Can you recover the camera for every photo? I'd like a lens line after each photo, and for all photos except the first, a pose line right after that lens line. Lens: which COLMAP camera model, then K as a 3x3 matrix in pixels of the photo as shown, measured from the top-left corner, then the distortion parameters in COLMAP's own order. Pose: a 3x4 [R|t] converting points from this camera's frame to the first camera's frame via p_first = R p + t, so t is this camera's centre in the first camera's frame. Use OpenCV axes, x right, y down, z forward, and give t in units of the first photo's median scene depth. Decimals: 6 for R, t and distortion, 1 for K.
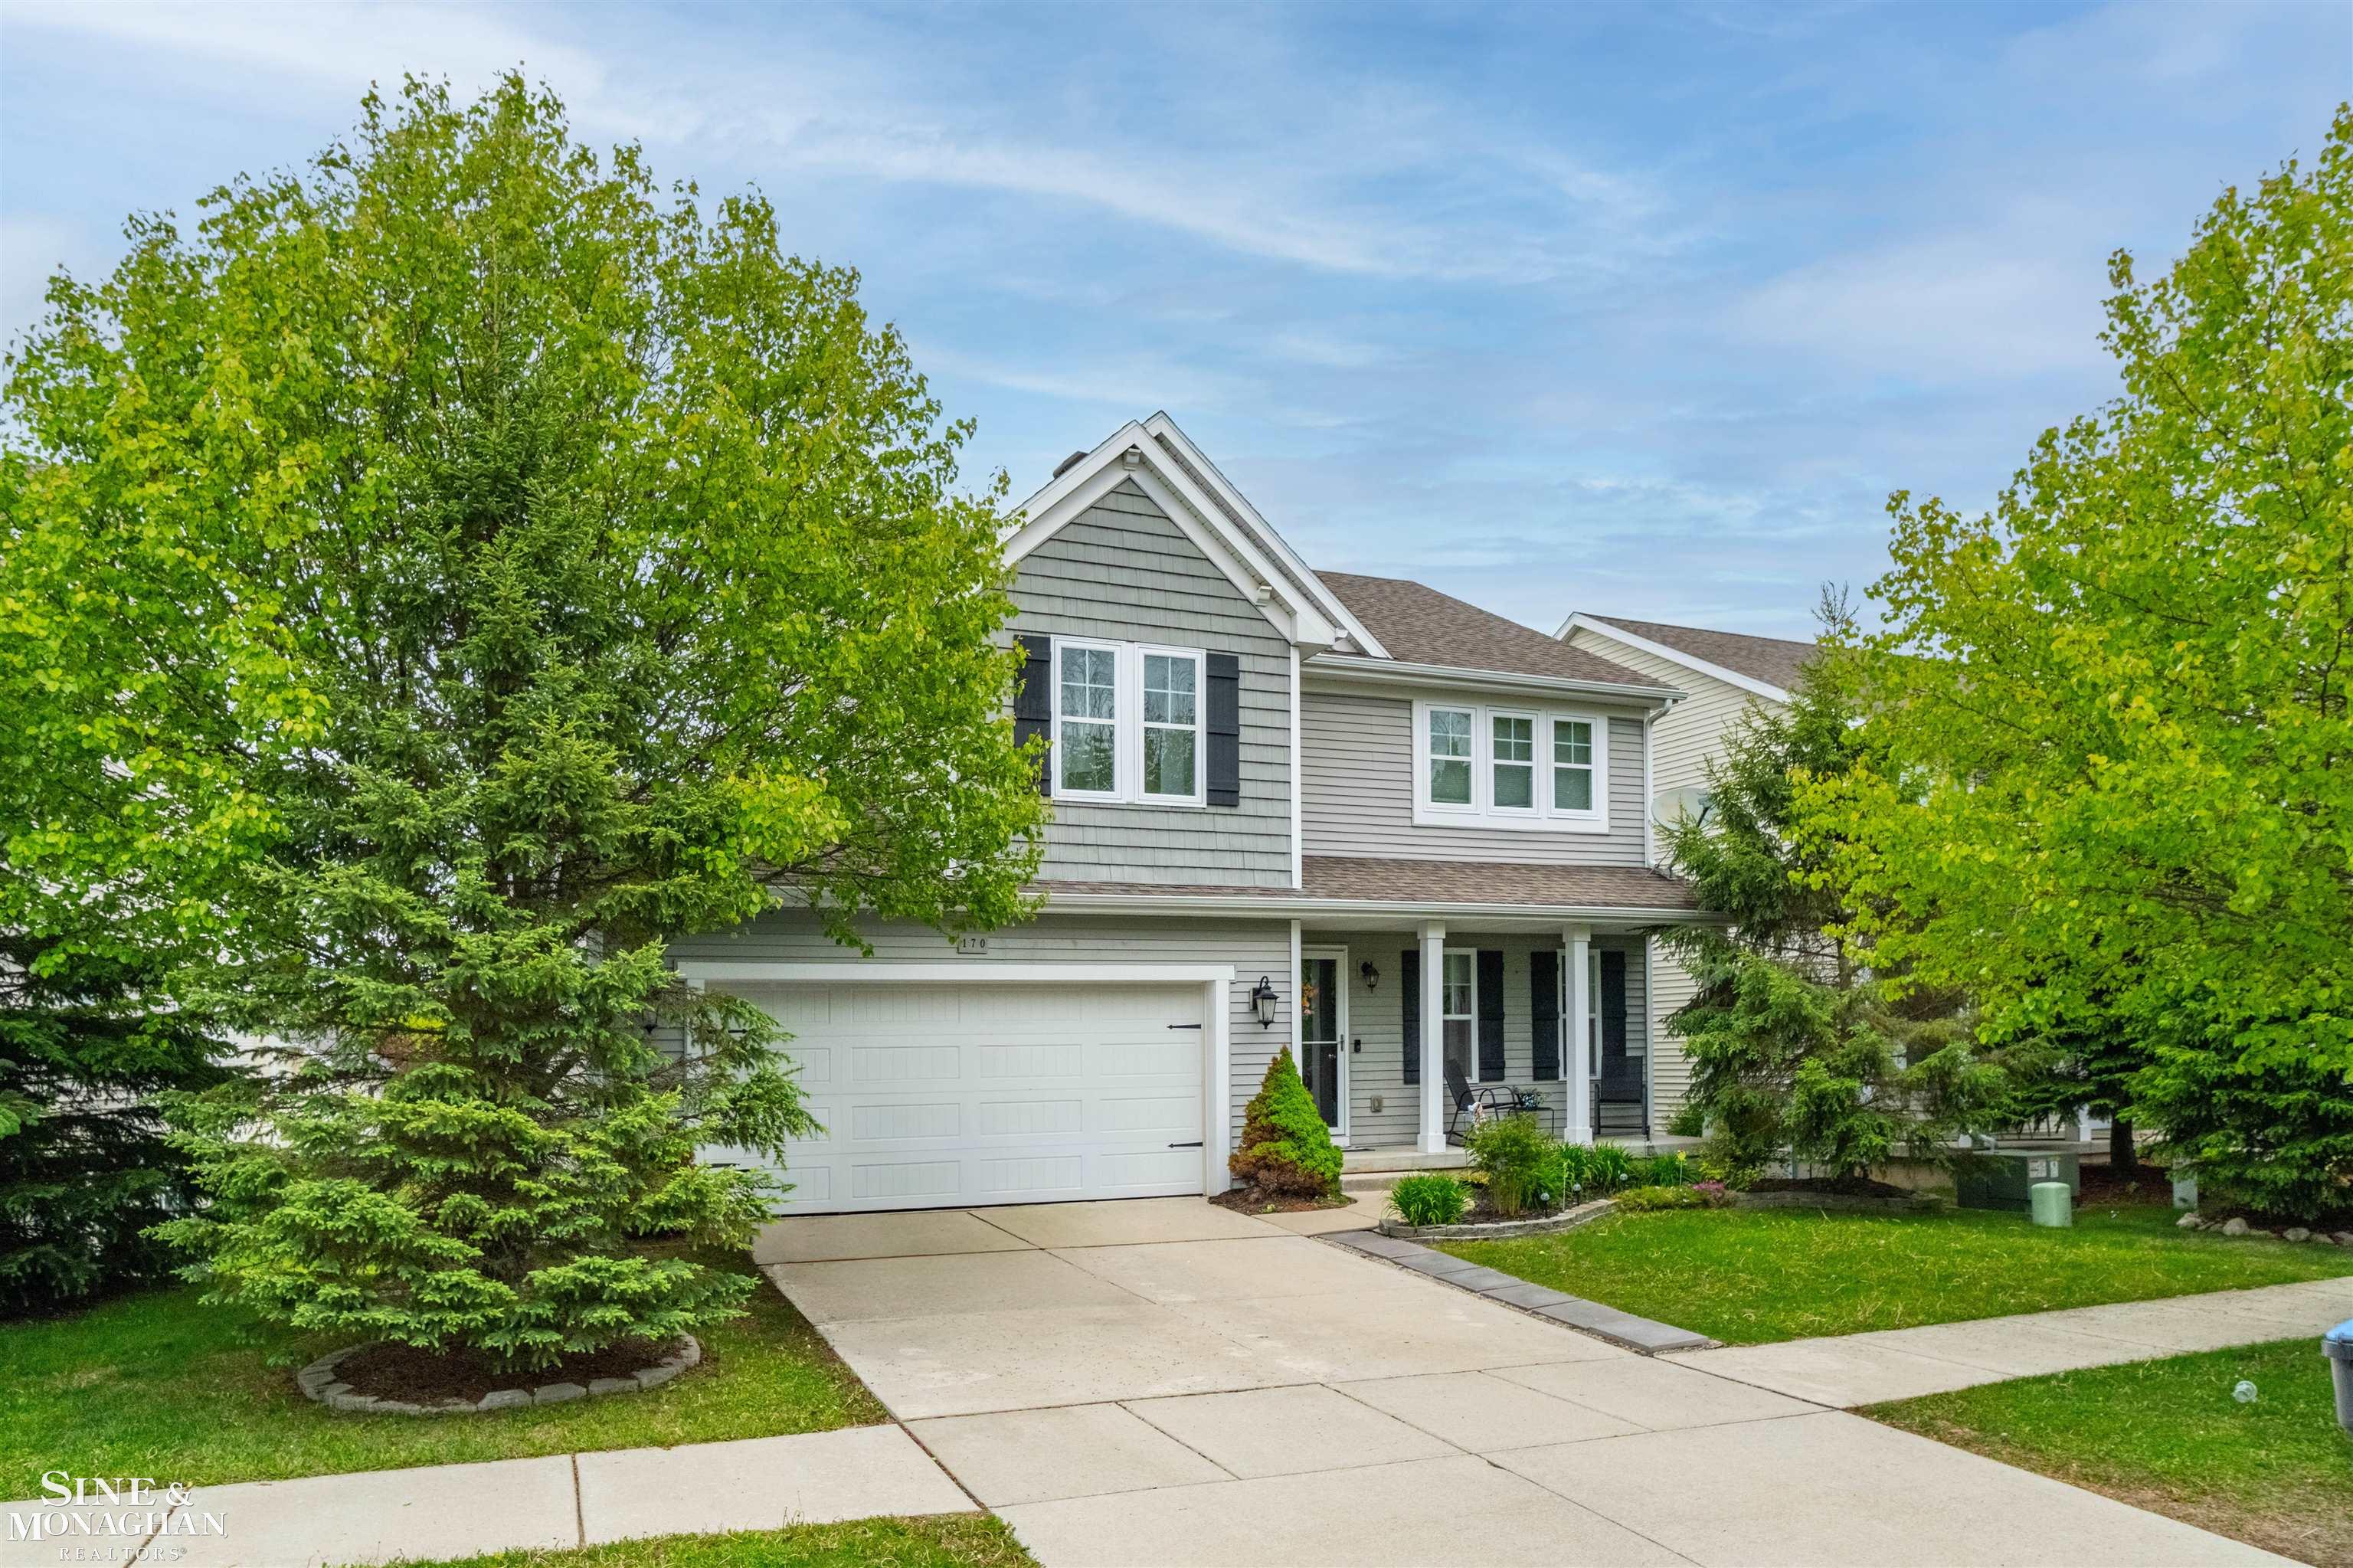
lens RADIAL K [[1623.2, 0, 1176.5], [0, 1623.2, 784.0], [0, 0, 1]] dist [0.000345, -0.000448]
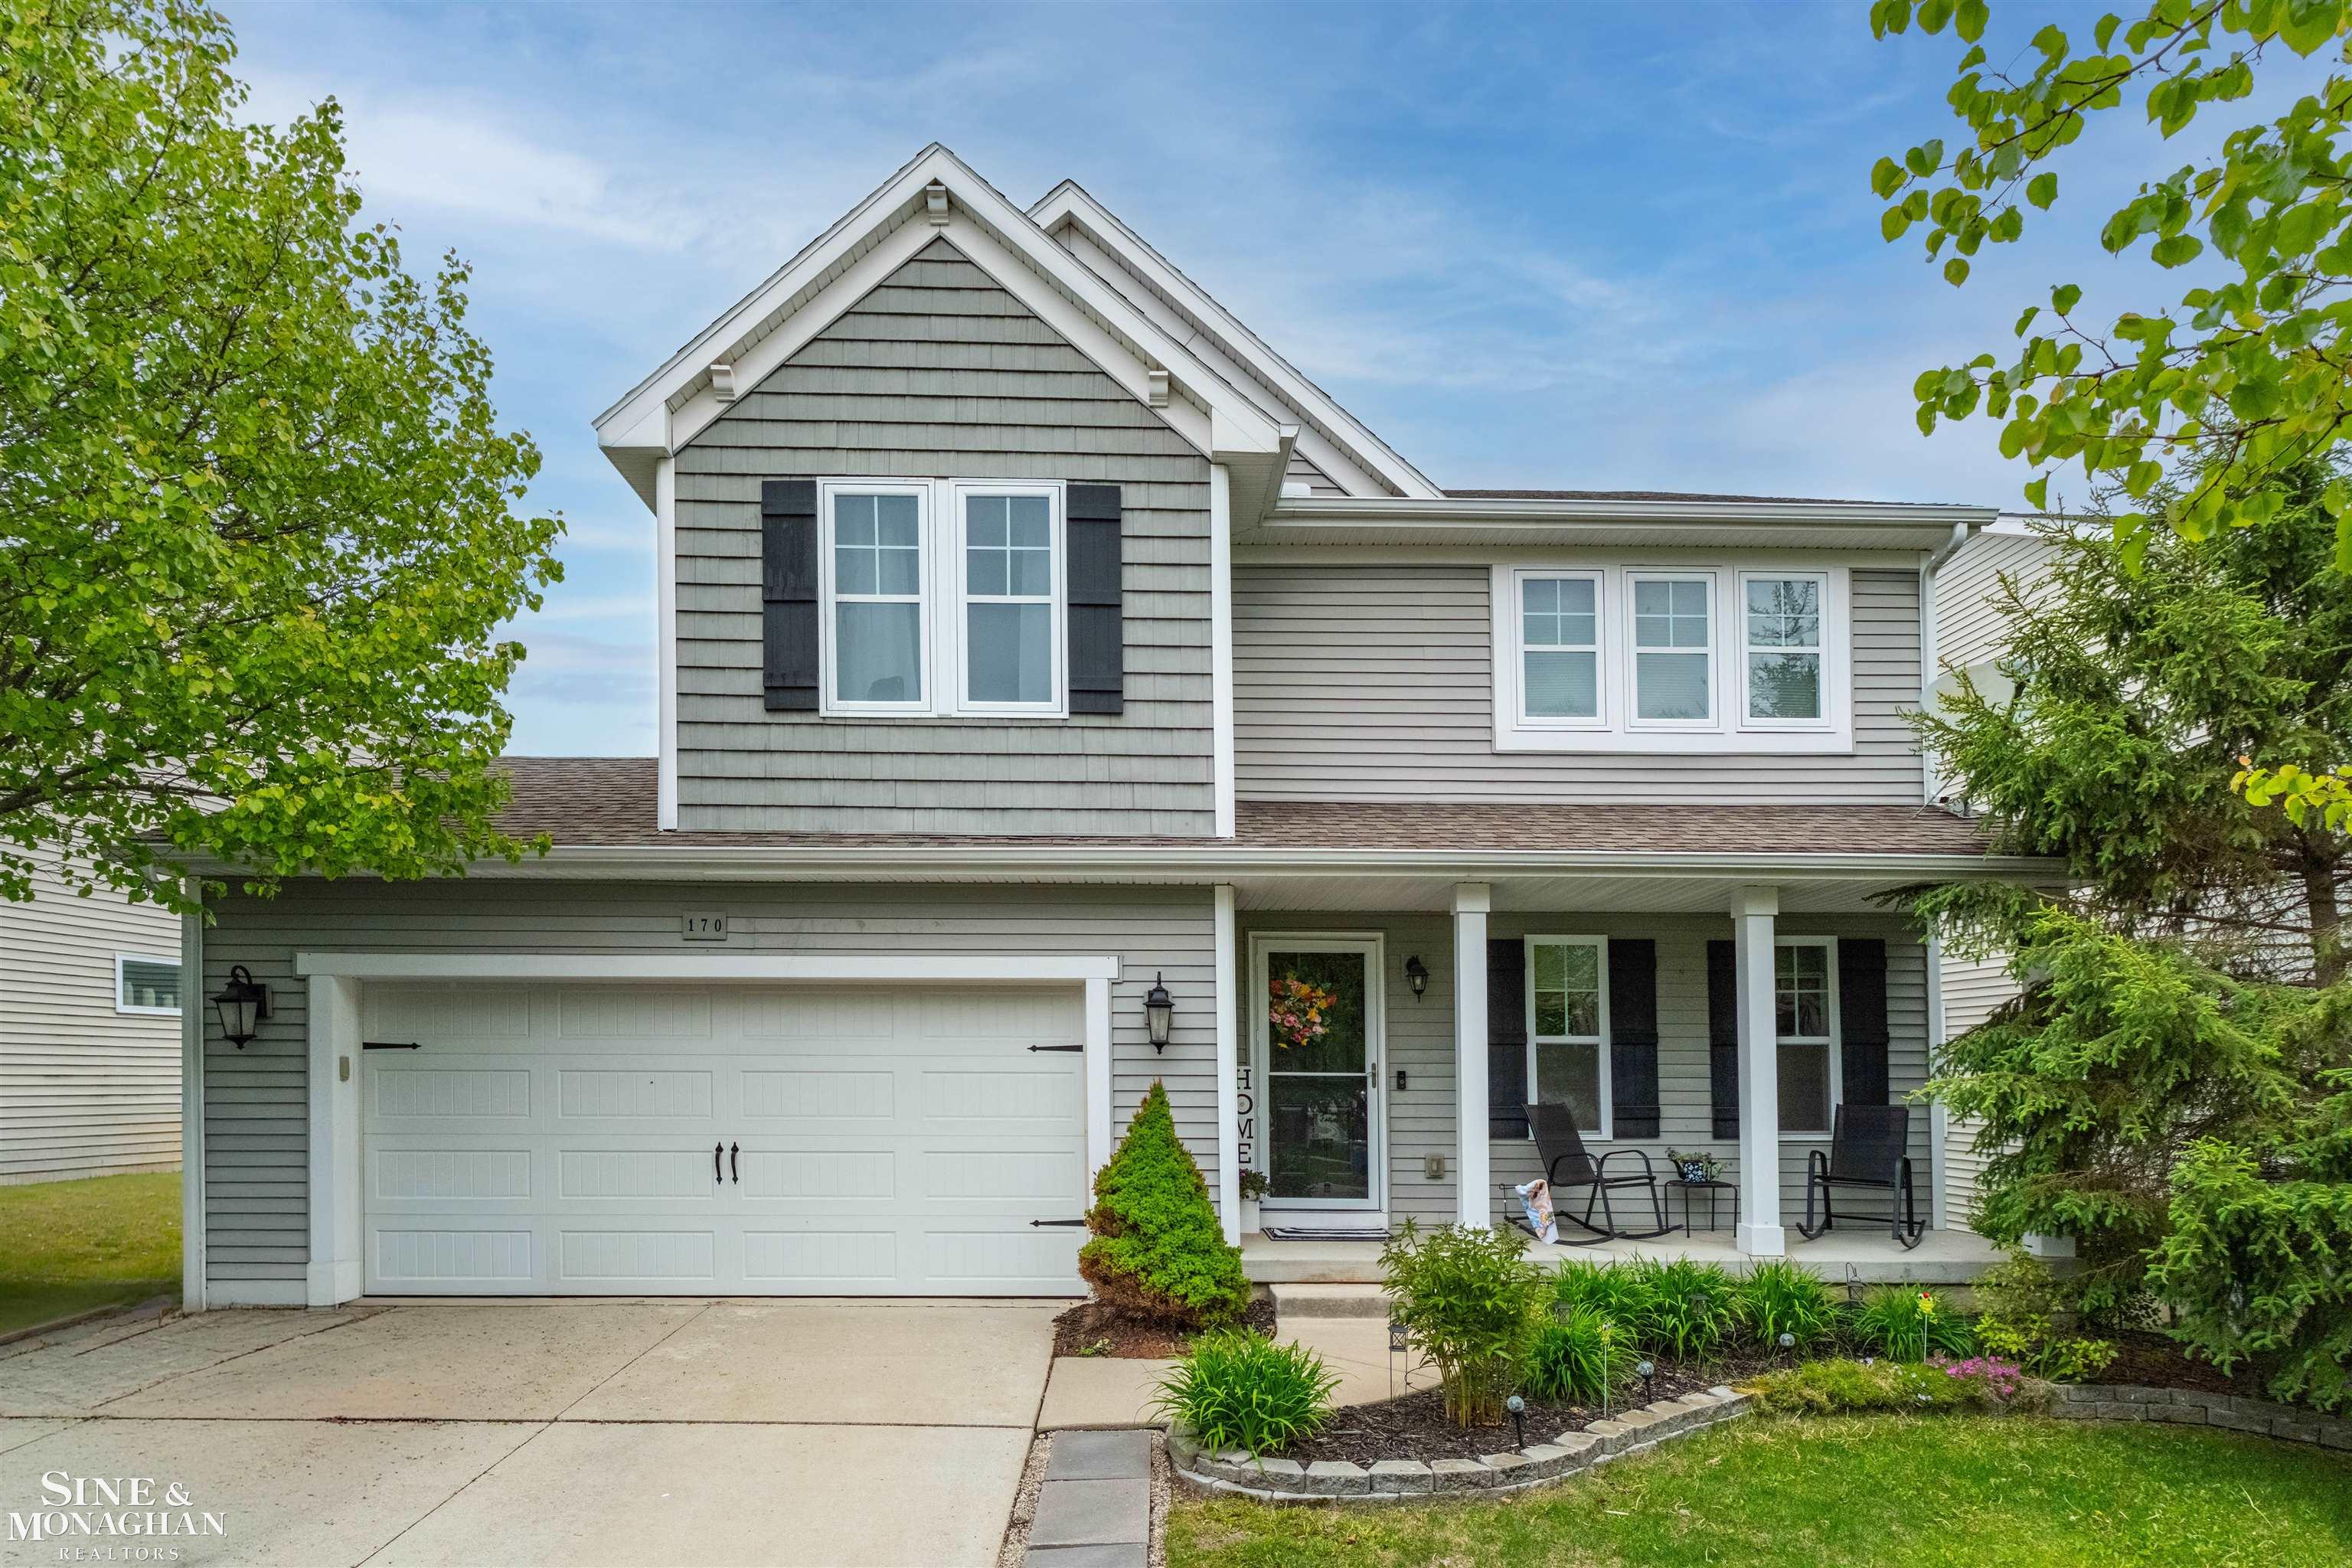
lens RADIAL K [[1226.5, 0, 1146.9], [0, 1226.5, 920.9], [0, 0, 1]] dist [-0.004558, 0.000044]
pose [[0.920728, -0.026614, -0.389297, 0.234657], [0.044814, 0.998282, 0.037743, 0.077703], [0.387624, -0.052197, 0.920339, 0.538684]]
